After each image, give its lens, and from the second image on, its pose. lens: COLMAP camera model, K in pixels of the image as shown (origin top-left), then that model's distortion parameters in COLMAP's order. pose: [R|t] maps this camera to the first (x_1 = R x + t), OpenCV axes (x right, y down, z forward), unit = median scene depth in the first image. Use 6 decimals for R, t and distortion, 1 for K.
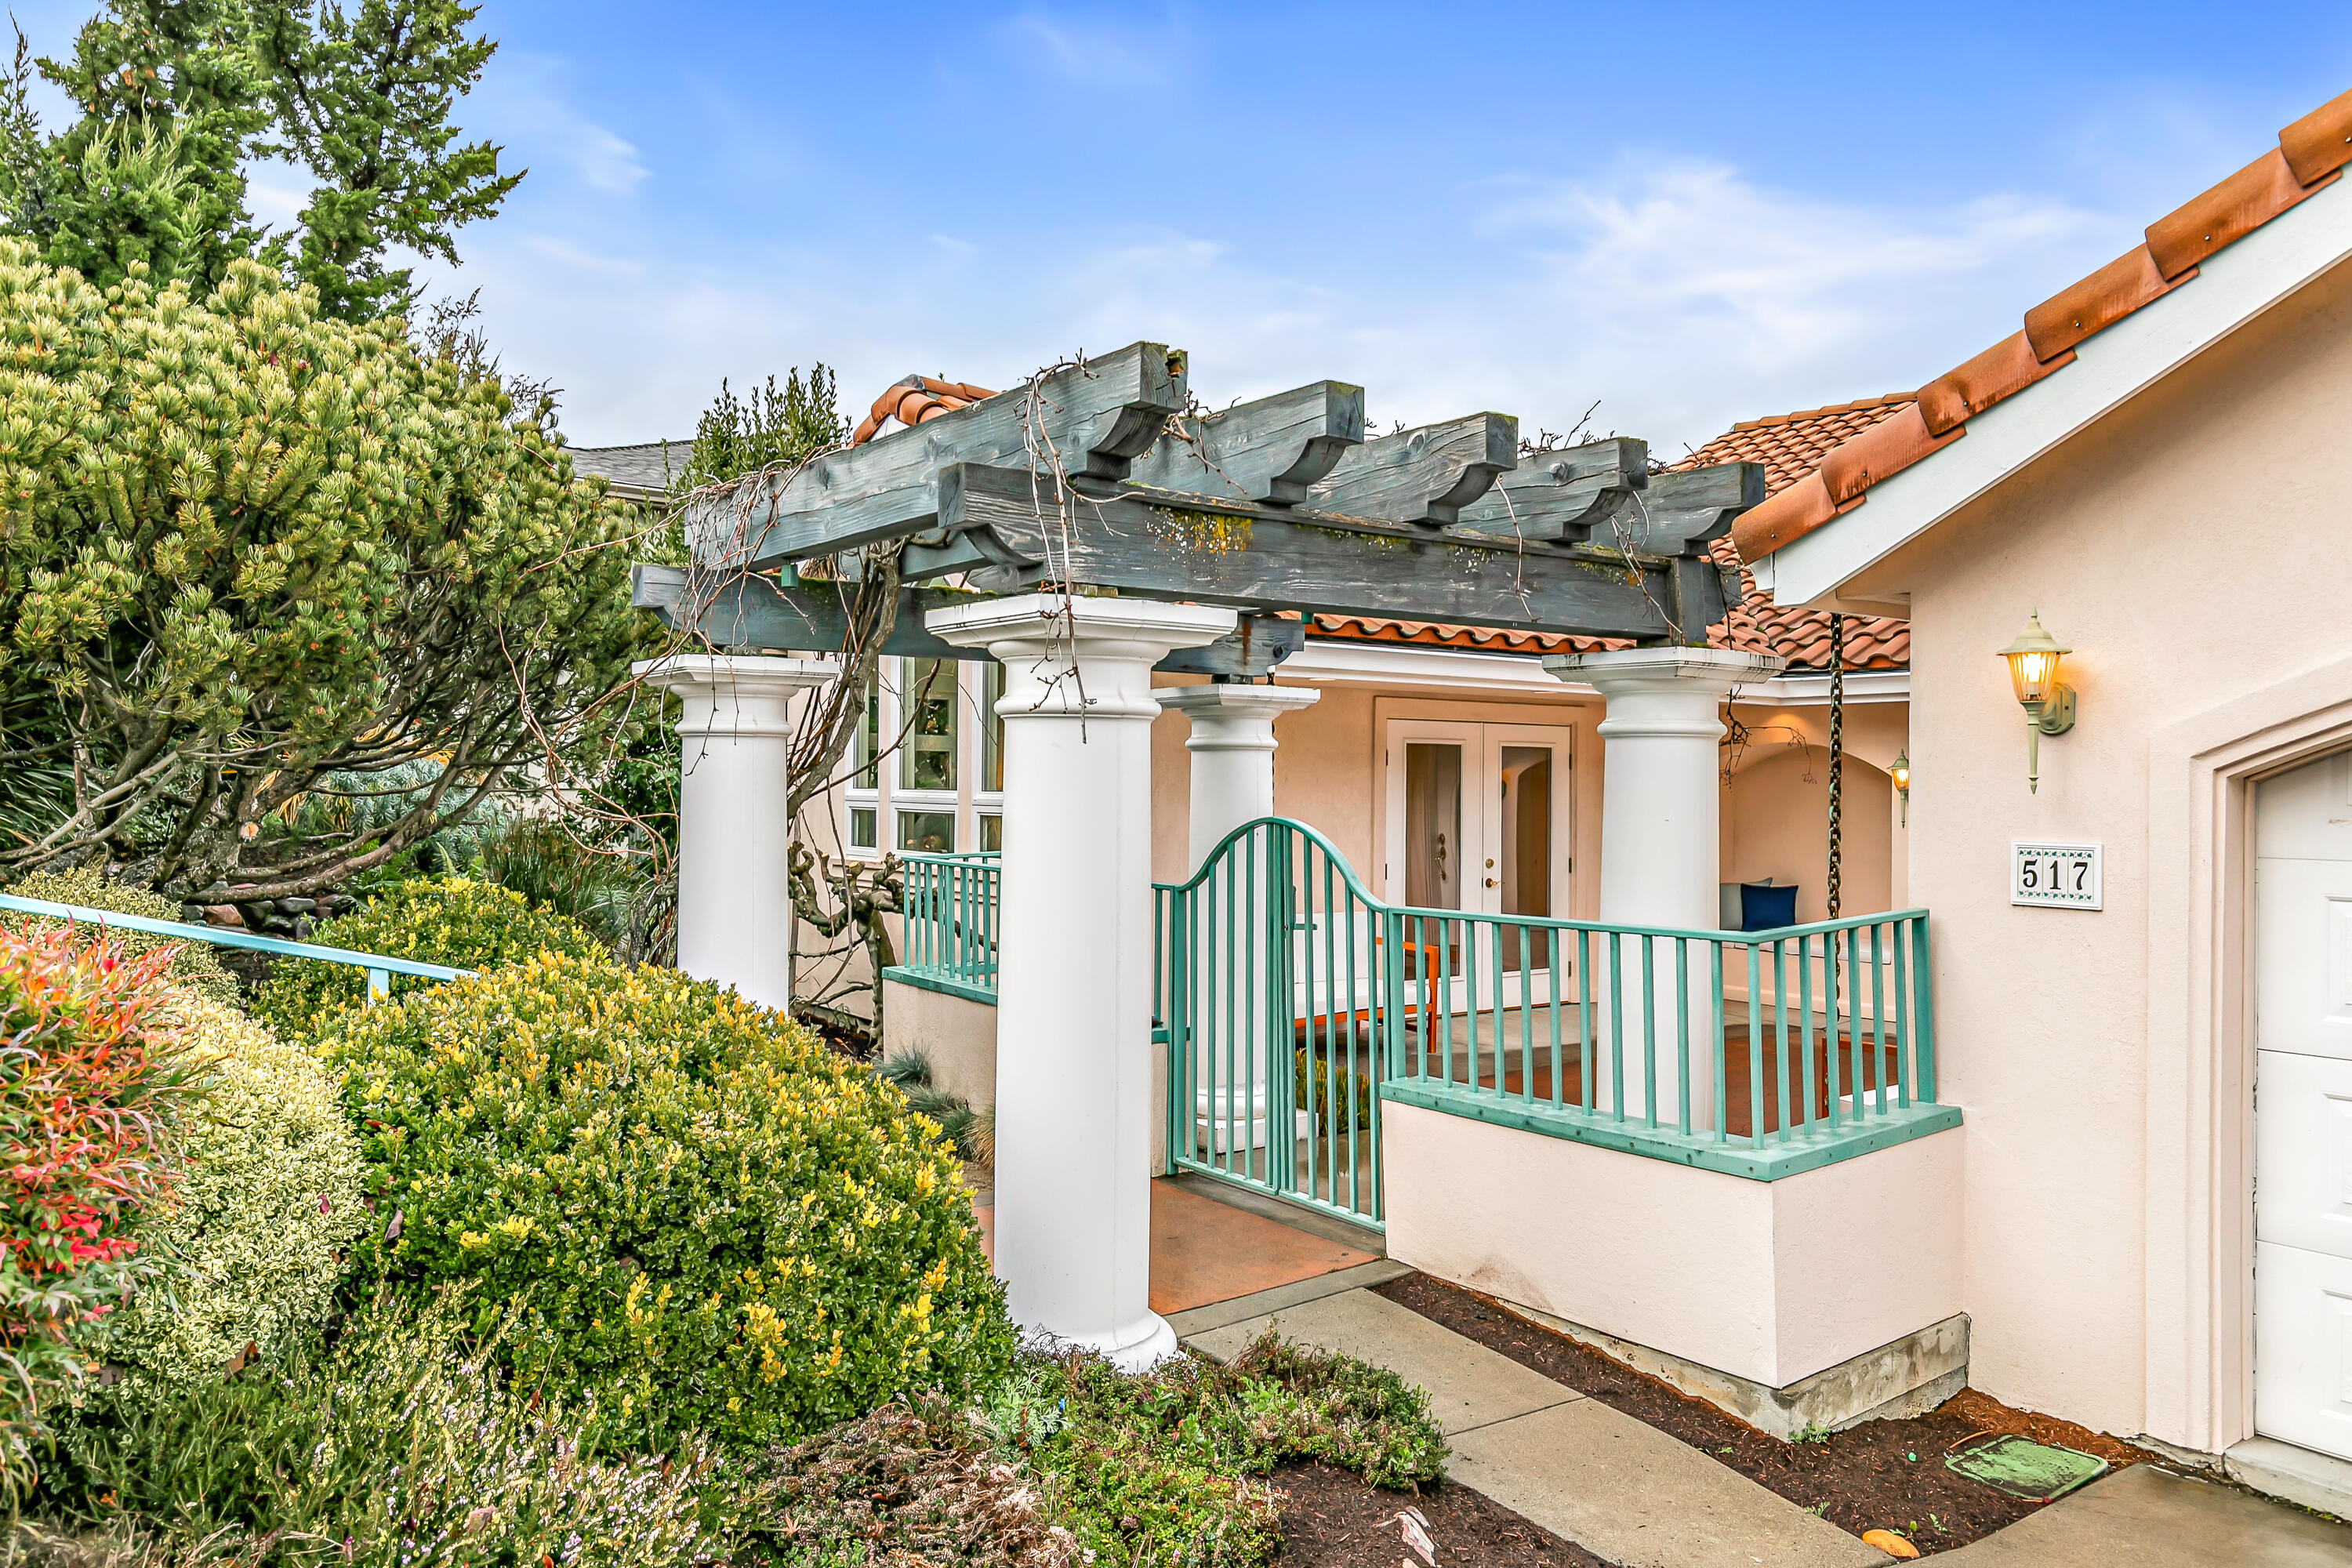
lens RADIAL K [[1640.1, 0, 1176.0], [0, 1640.1, 784.0], [0, 0, 1]] dist [-0.000091, -0.001178]
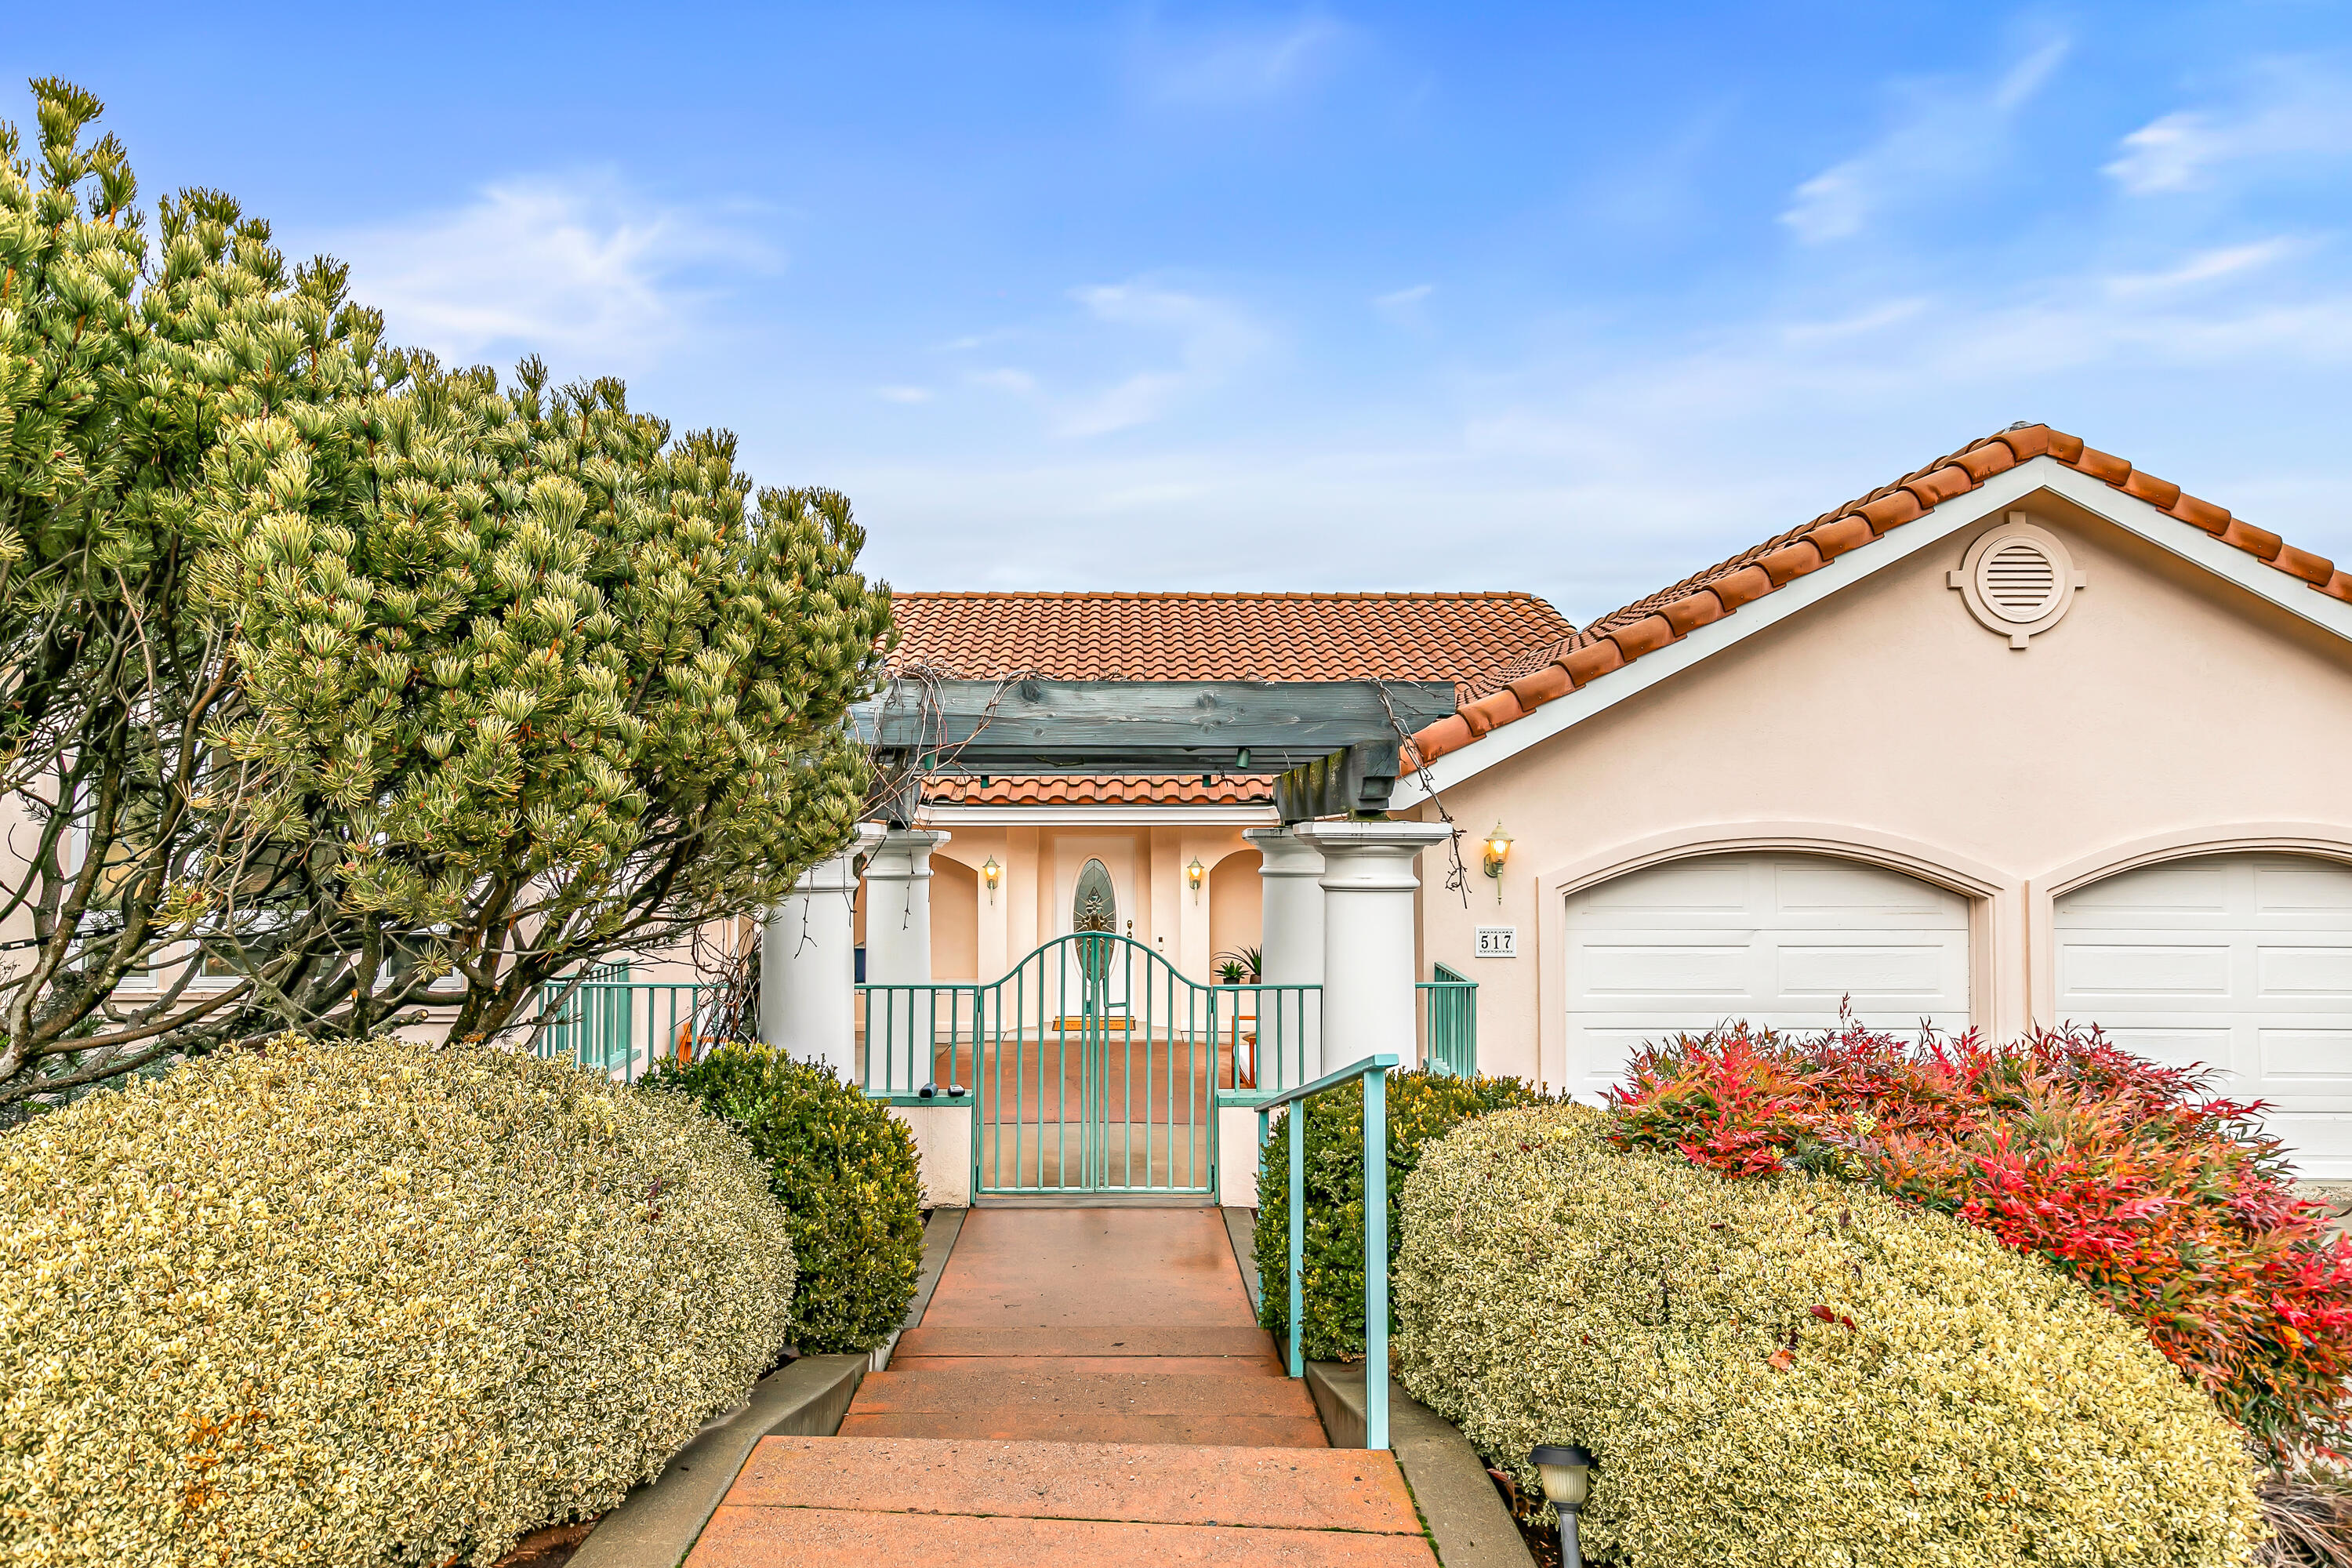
lens RADIAL K [[1387.5, 0, 1165.7], [0, 1387.5, 790.0], [0, 0, 1]] dist [-0.016871, -0.001135]
pose [[0.564179, 0.024403, 0.825291, -0.751732], [0.003702, 0.999478, -0.032084, -0.054936], [-0.825644, 0.021157, 0.563795, 0.209753]]
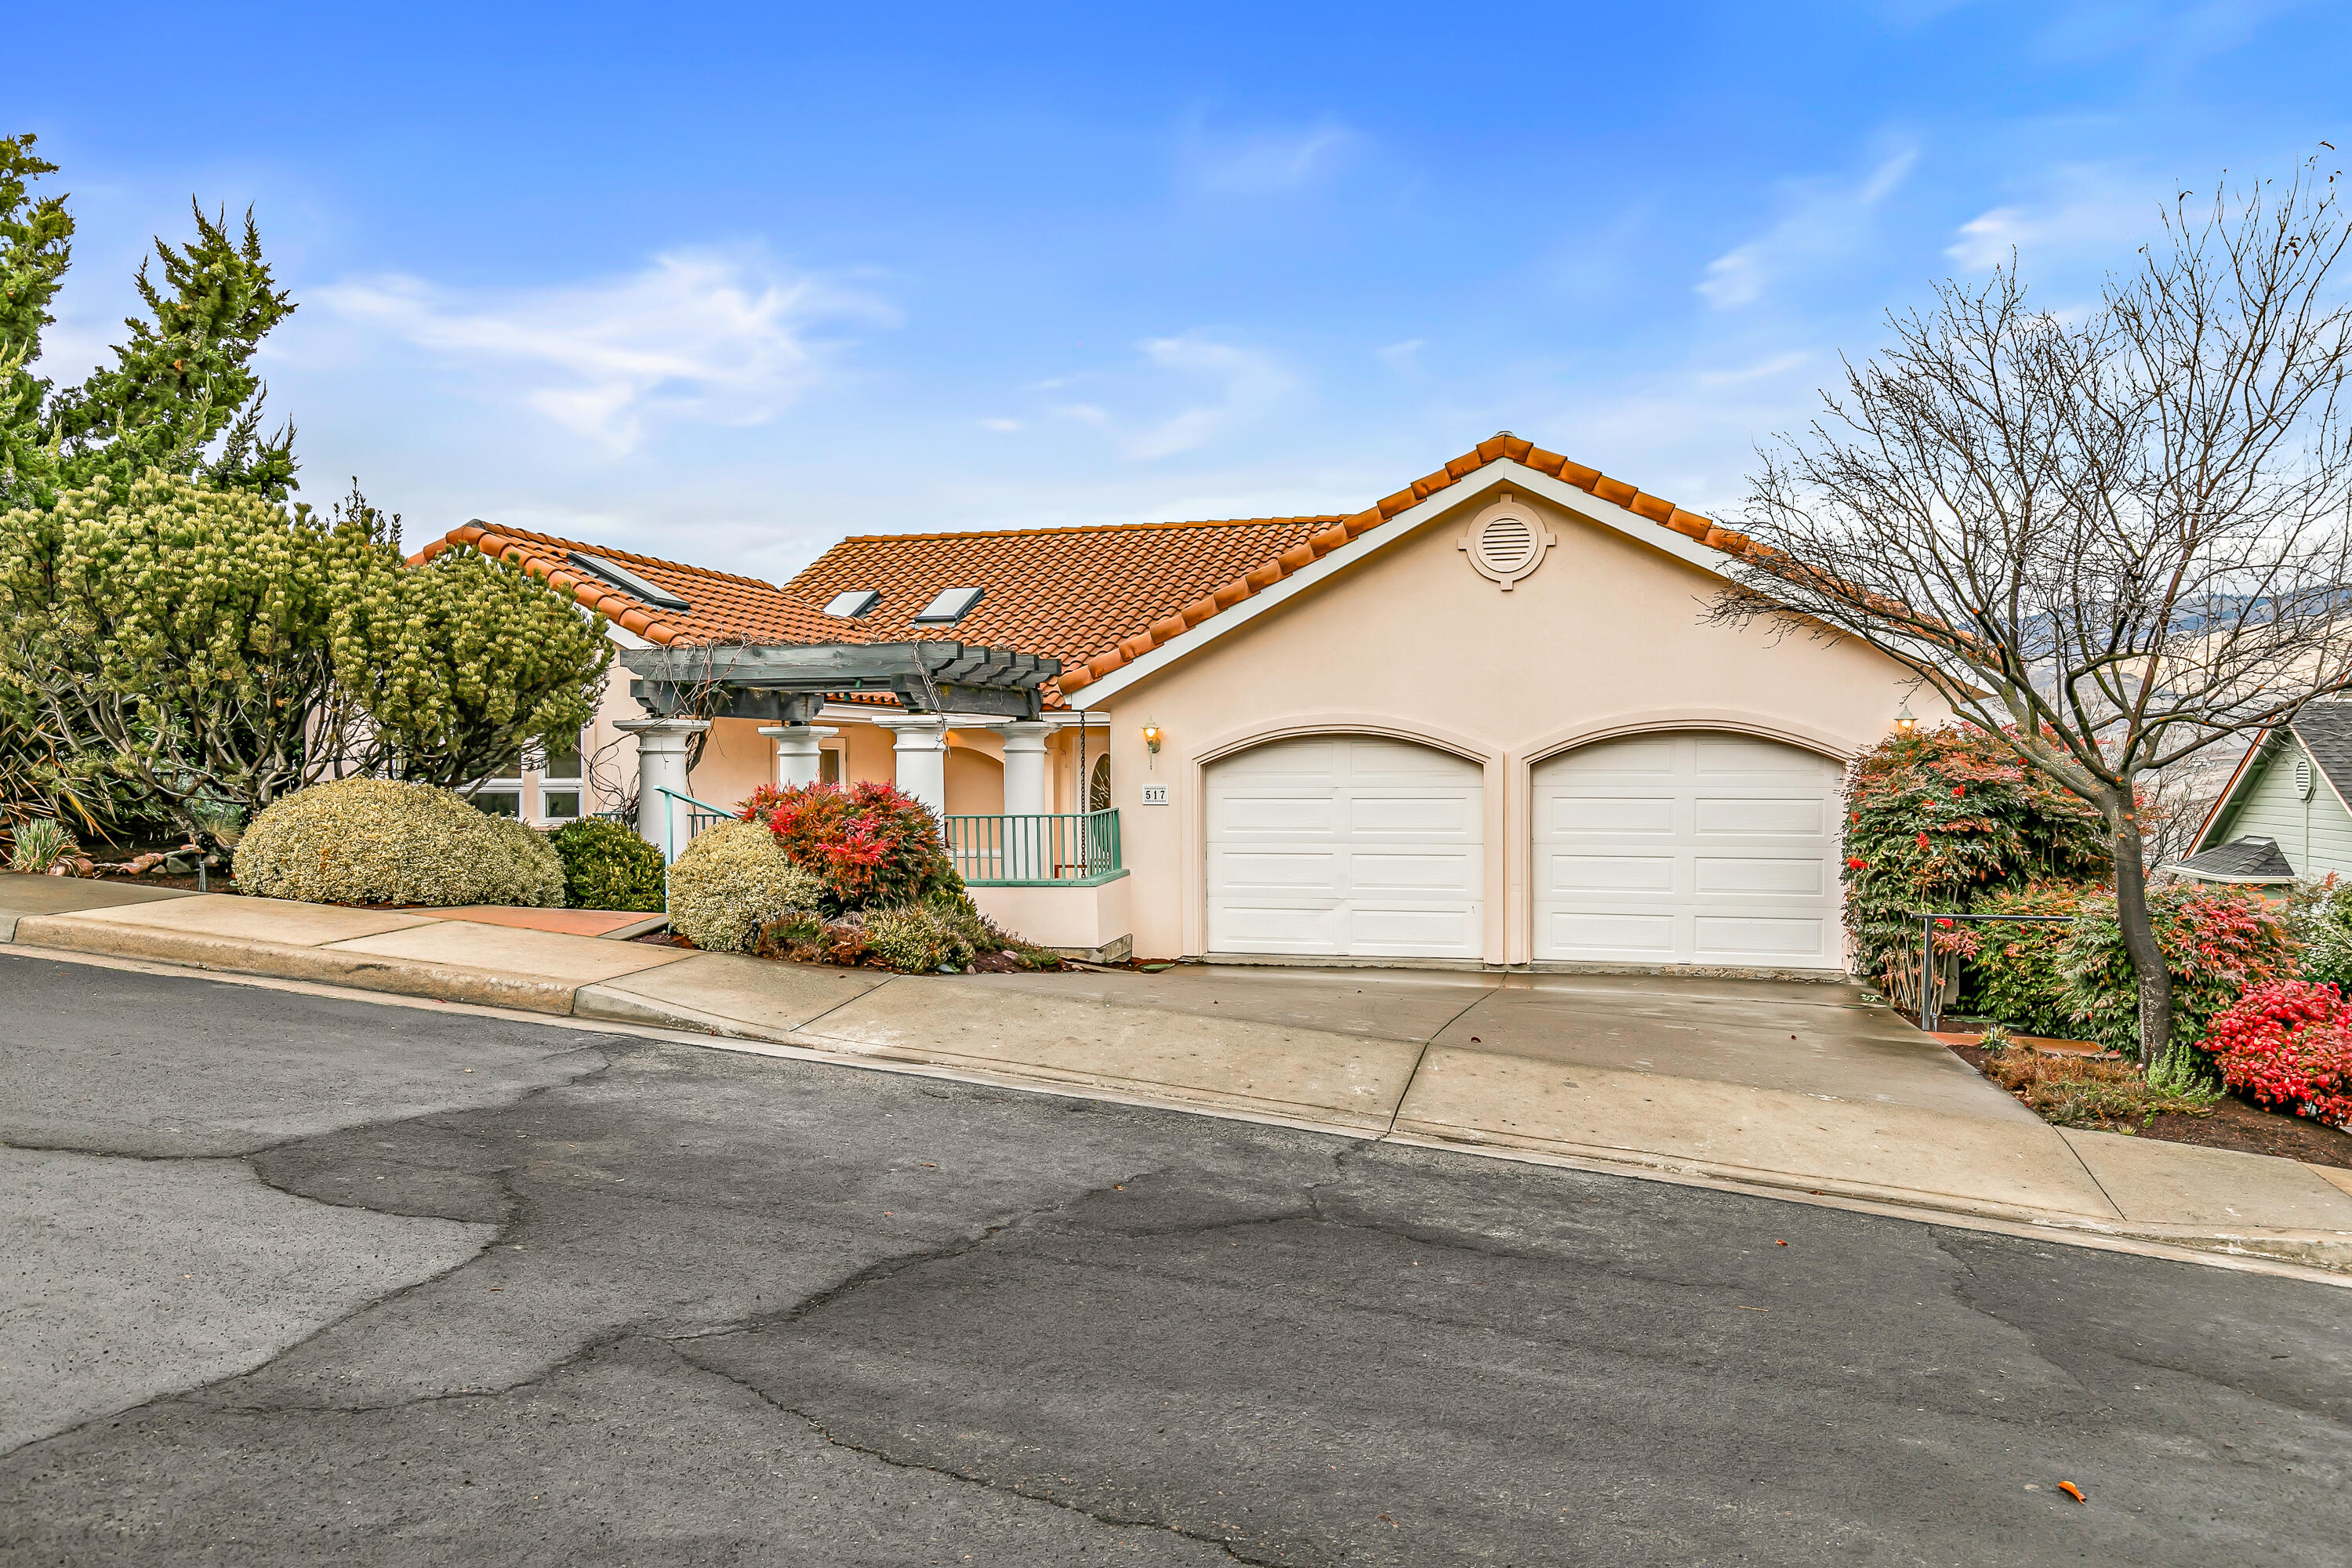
lens RADIAL K [[1640.1, 0, 1176.0], [0, 1640.1, 784.0], [0, 0, 1]] dist [-0.000091, -0.001178]
pose [[0.788326, -0.019448, 0.614950, -0.919734], [0.010588, 0.999781, 0.018044, -0.016066], [-0.615167, -0.007714, 0.788359, -1.024894]]
